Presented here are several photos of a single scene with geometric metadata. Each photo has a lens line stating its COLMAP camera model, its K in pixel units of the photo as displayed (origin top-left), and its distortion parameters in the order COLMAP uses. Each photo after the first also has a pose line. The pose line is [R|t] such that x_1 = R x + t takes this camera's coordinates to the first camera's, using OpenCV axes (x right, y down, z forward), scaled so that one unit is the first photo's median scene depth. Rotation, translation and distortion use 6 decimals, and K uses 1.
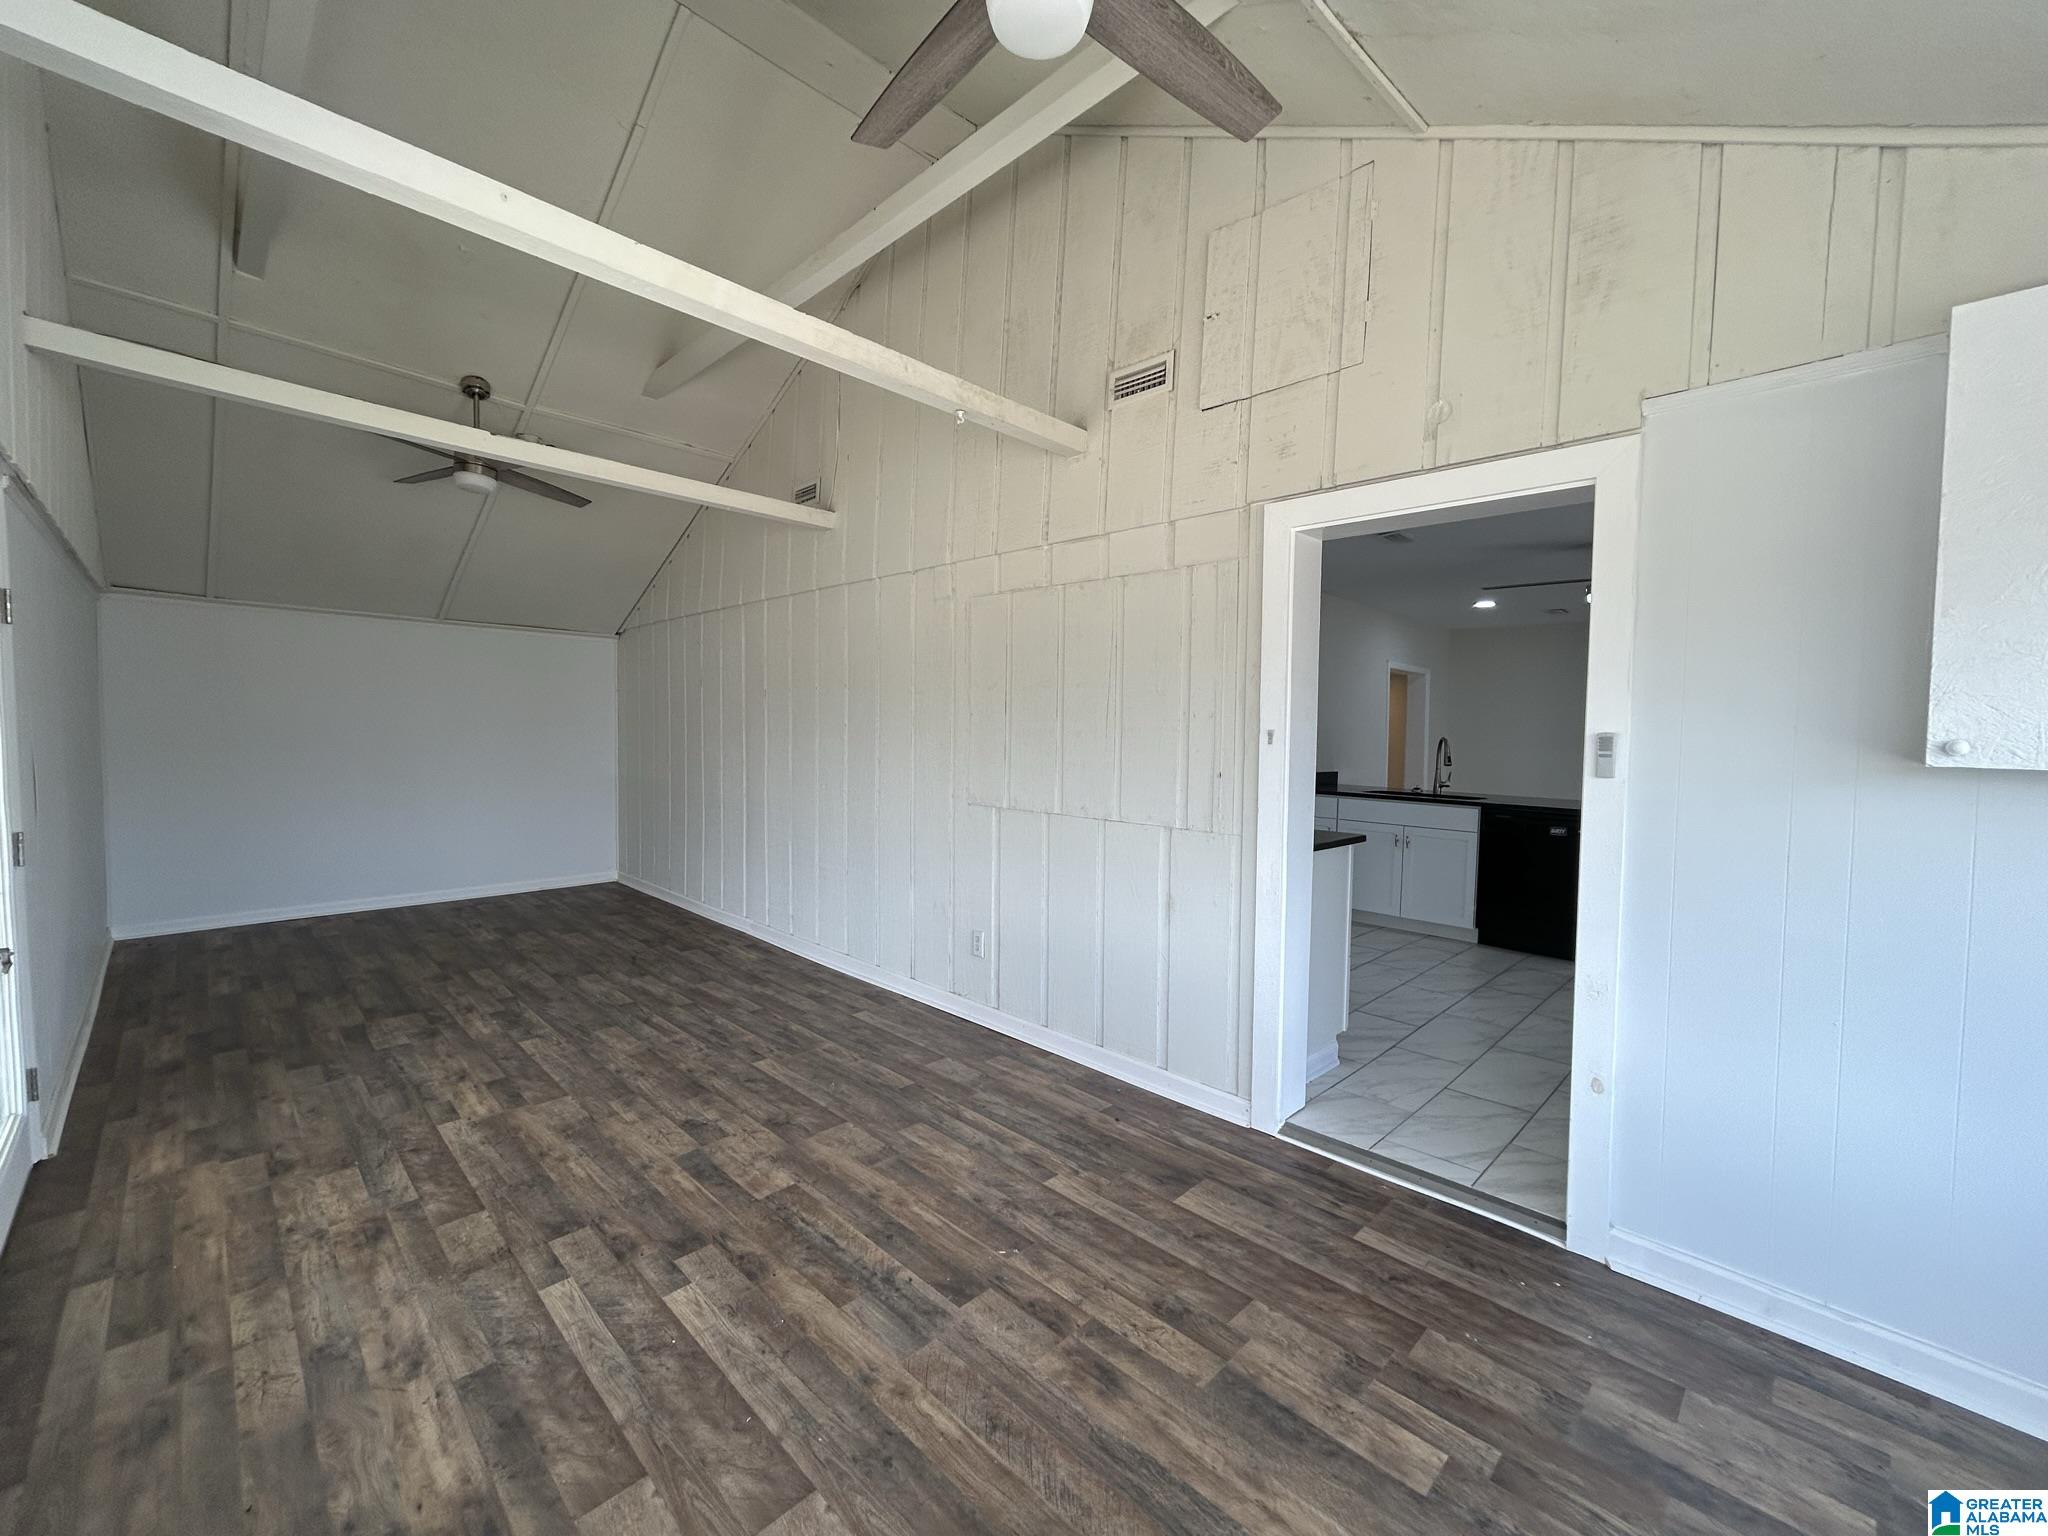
lens RADIAL K [[834.3, 0, 1021.0], [0, 834.3, 765.7], [0, 0, 1]] dist [-0.000958, 0.000599]
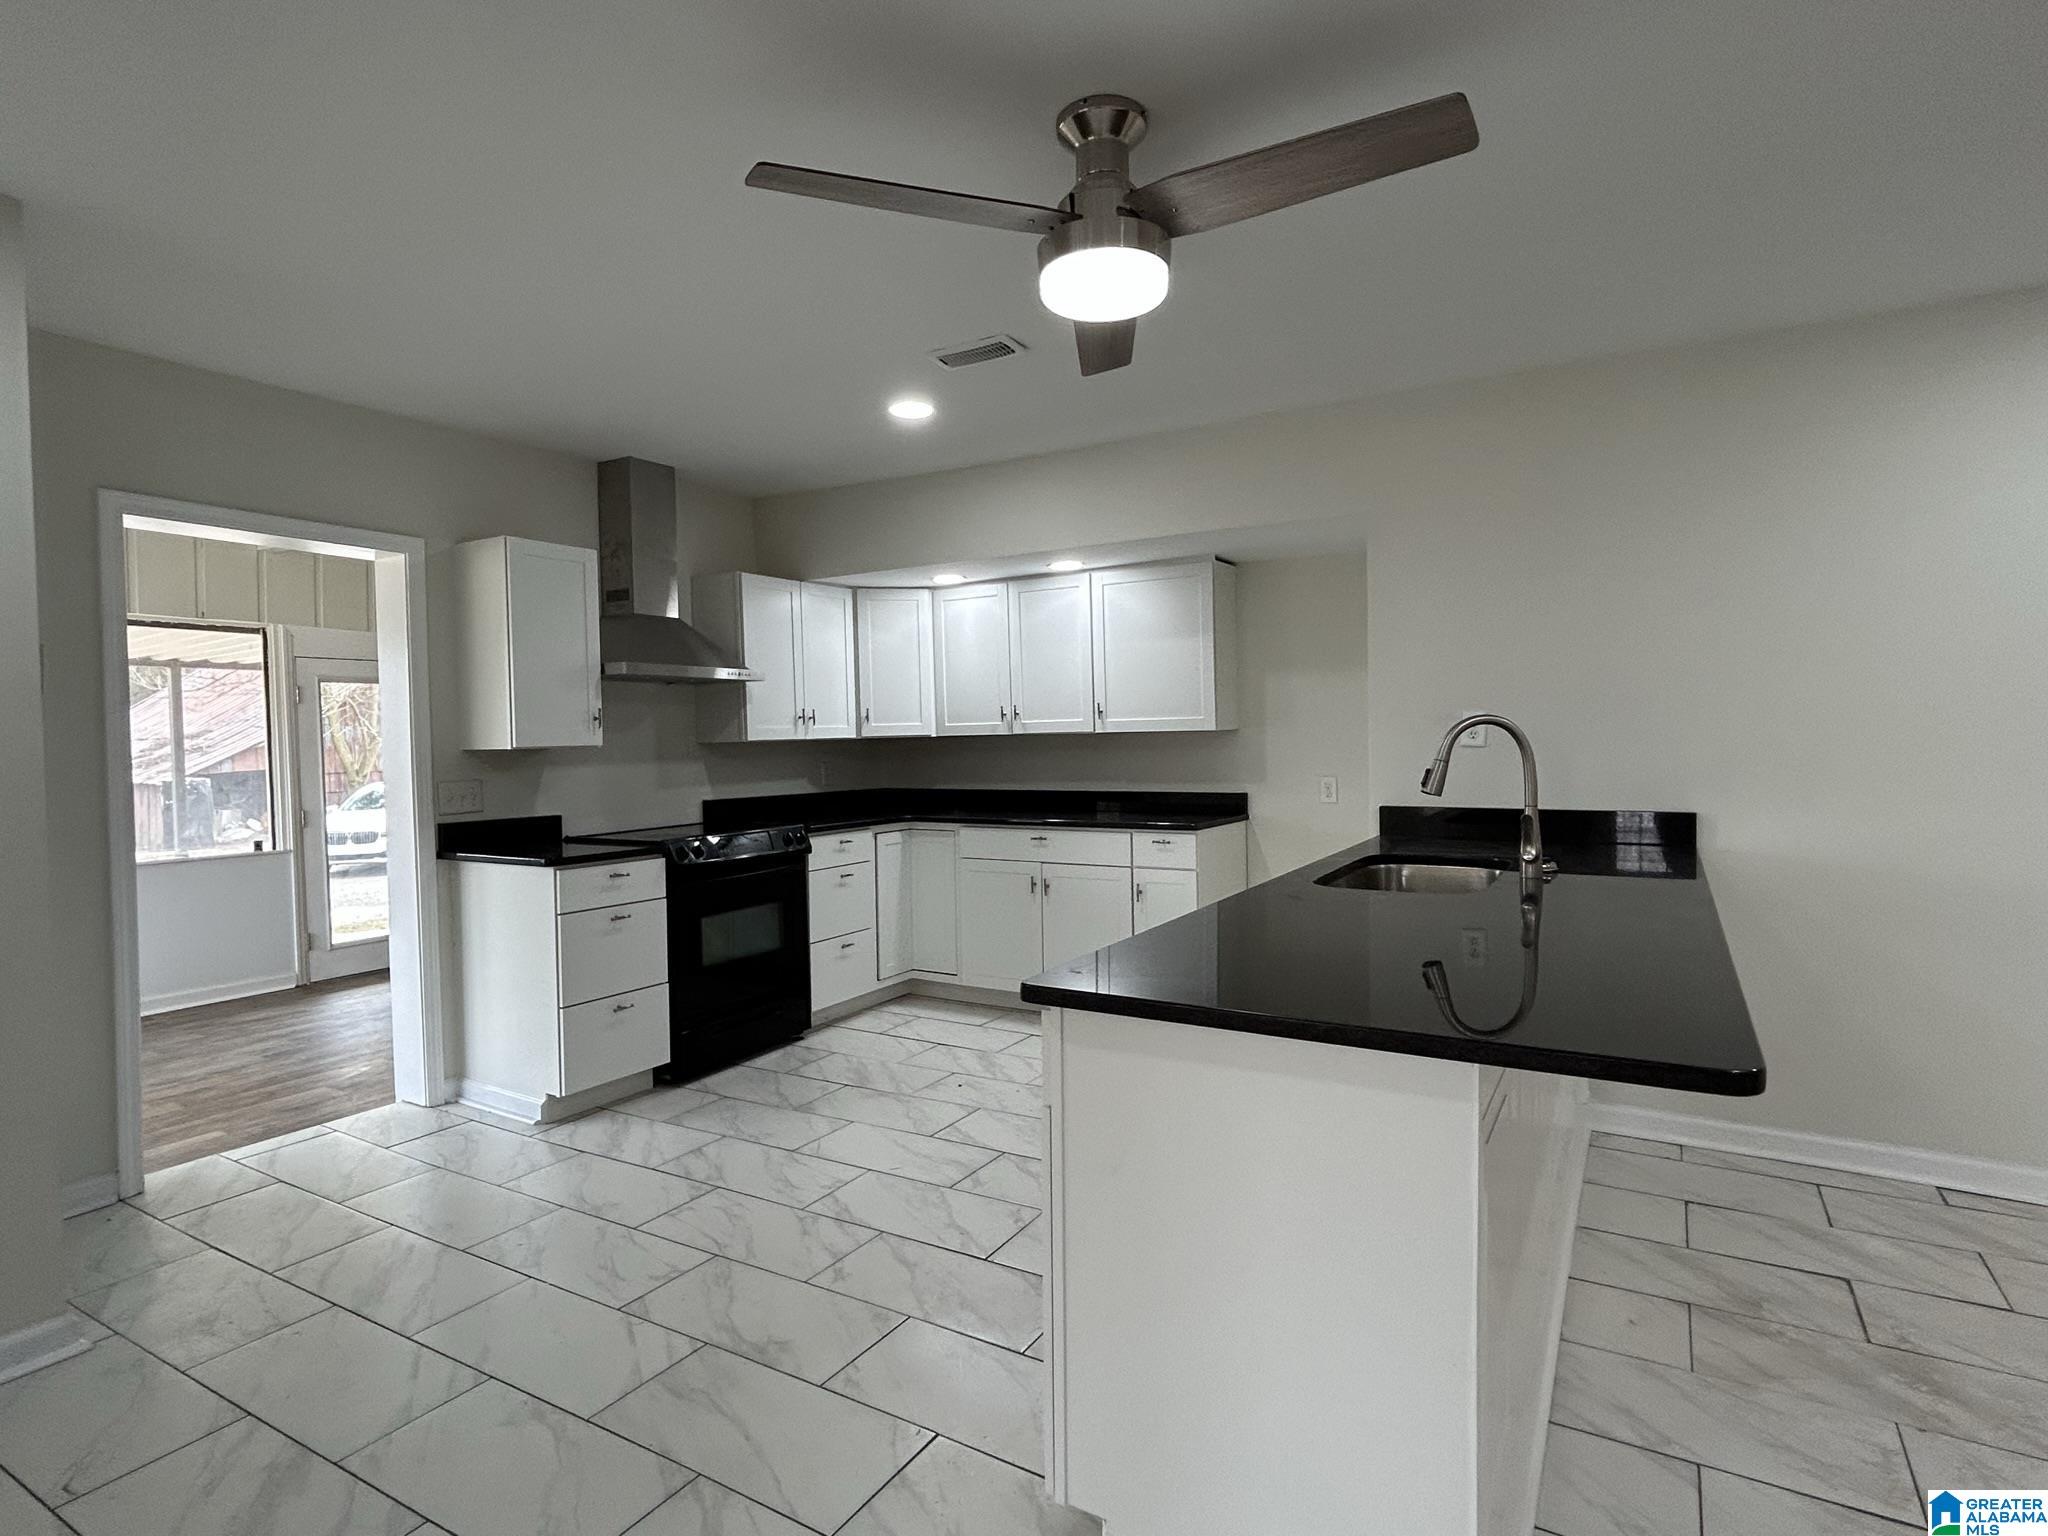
lens RADIAL K [[1067.0, 0, 1021.5], [0, 1067.0, 765.7], [0, 0, 1]] dist [-0.004203, 0.000688]
pose [[0.241893, 0.000446, -0.970303, 1.466840], [-0.019502, 0.999800, -0.004403, -0.011788], [0.970107, 0.019987, 0.241854, 1.142970]]
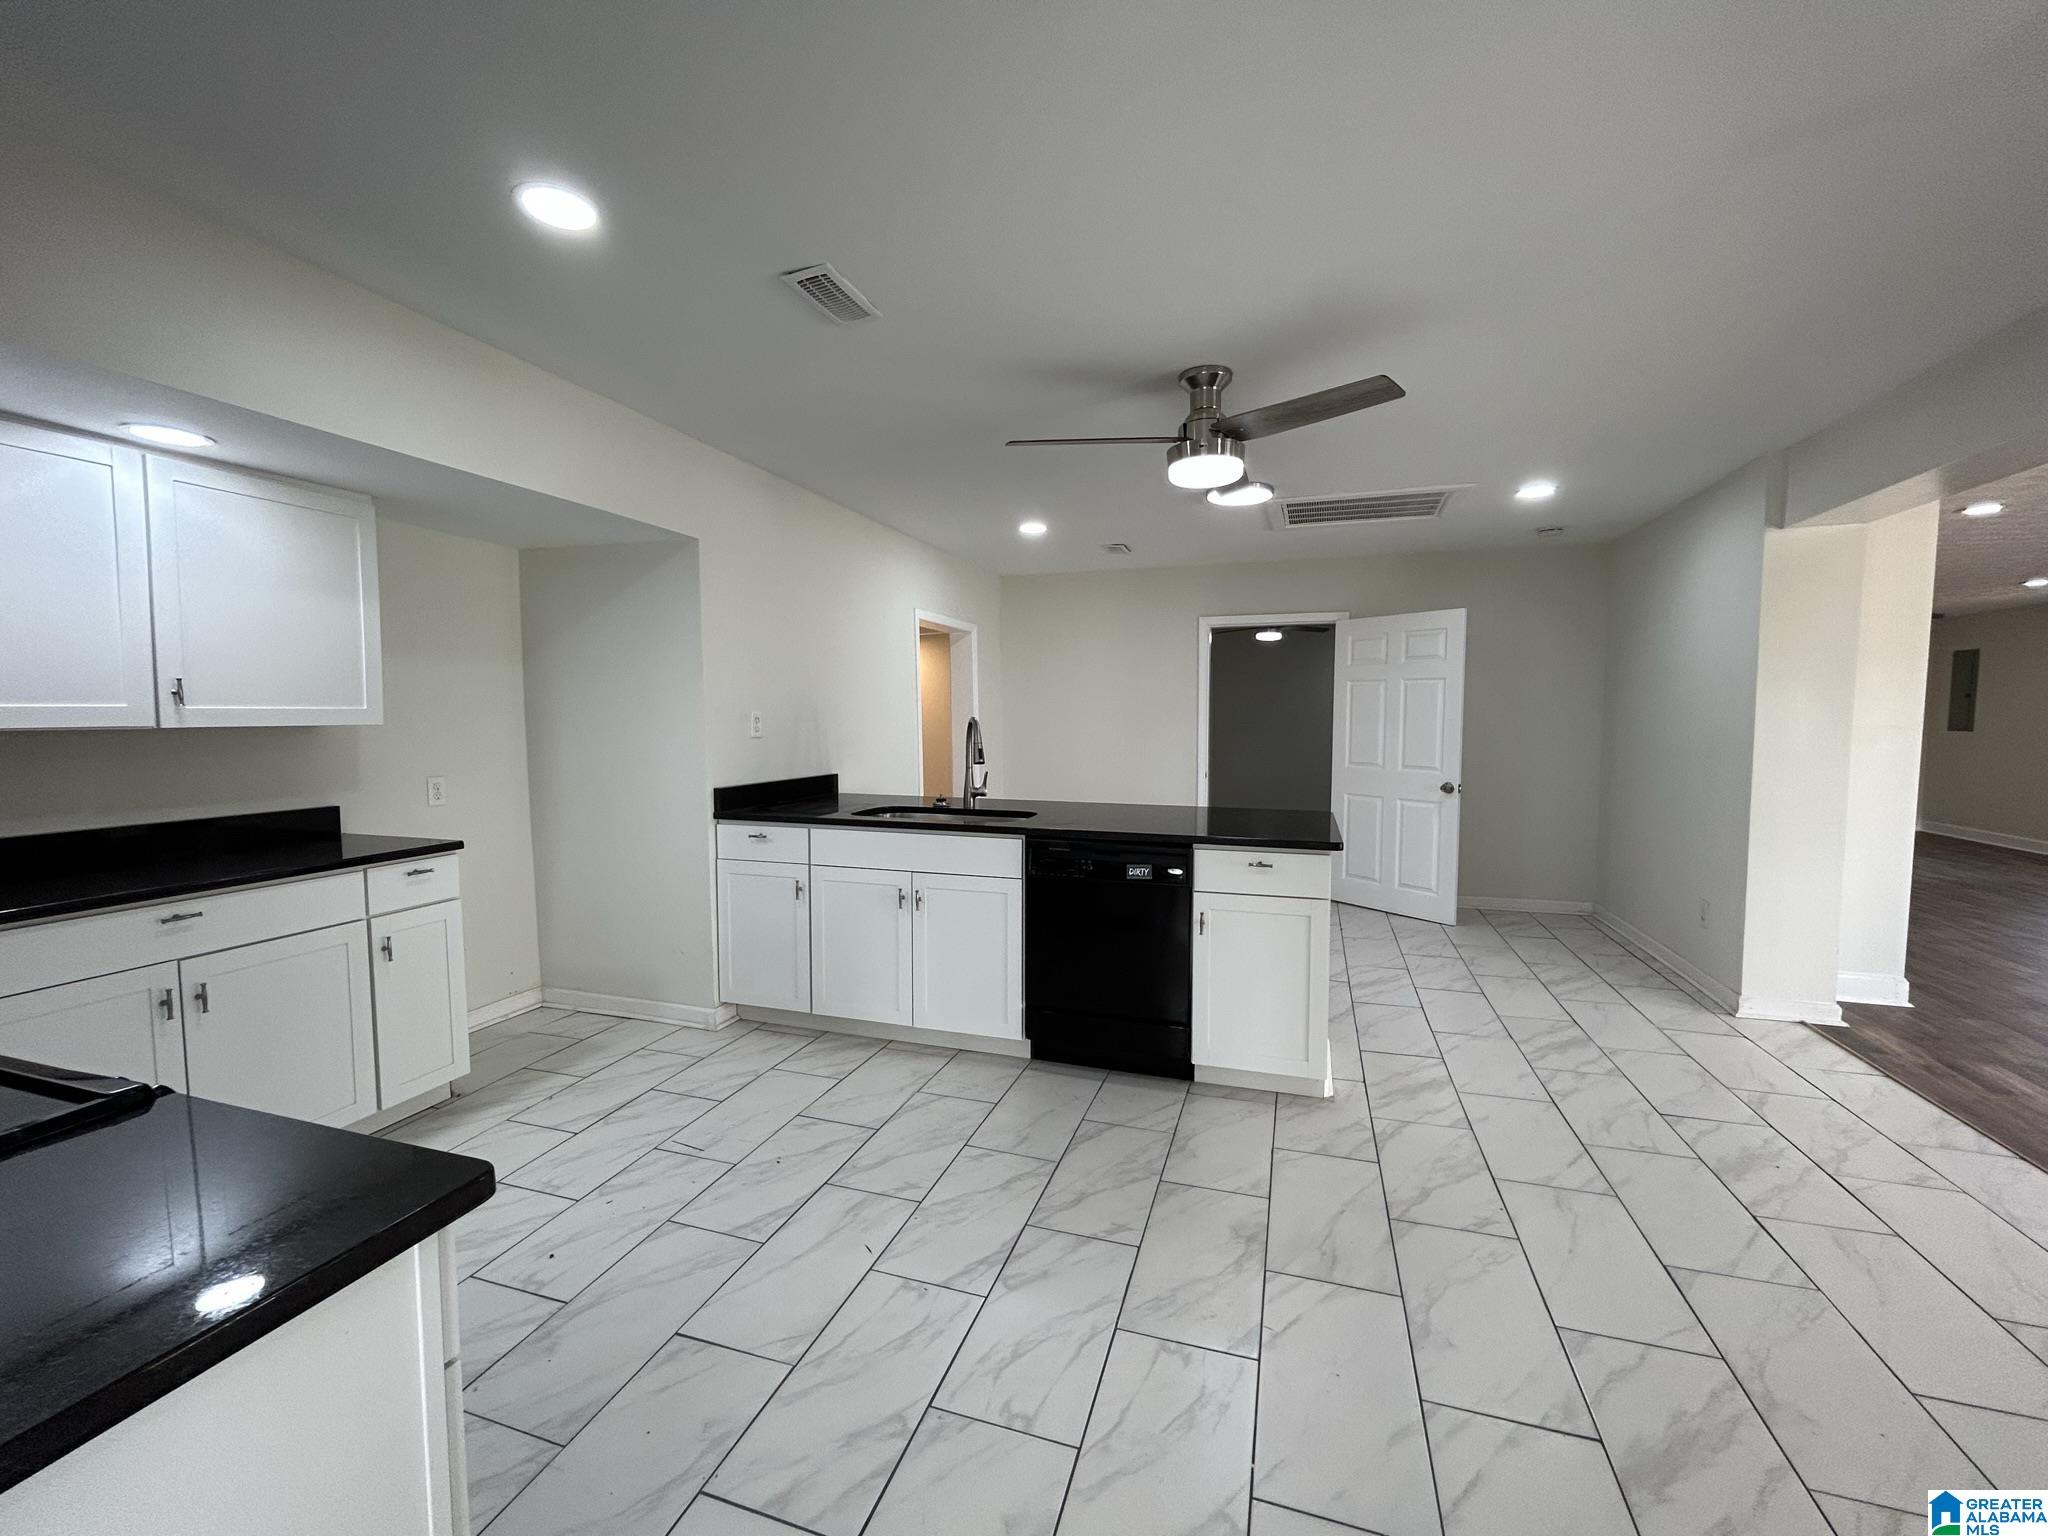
lens RADIAL K [[834.3, 0, 1021.0], [0, 834.3, 765.7], [0, 0, 1]] dist [-0.000958, 0.000599]
pose [[0.896044, -0.051847, 0.440927, 0.428840], [0.041077, 0.998579, 0.033943, -0.028994], [-0.442061, -0.012303, 0.896901, 0.696822]]
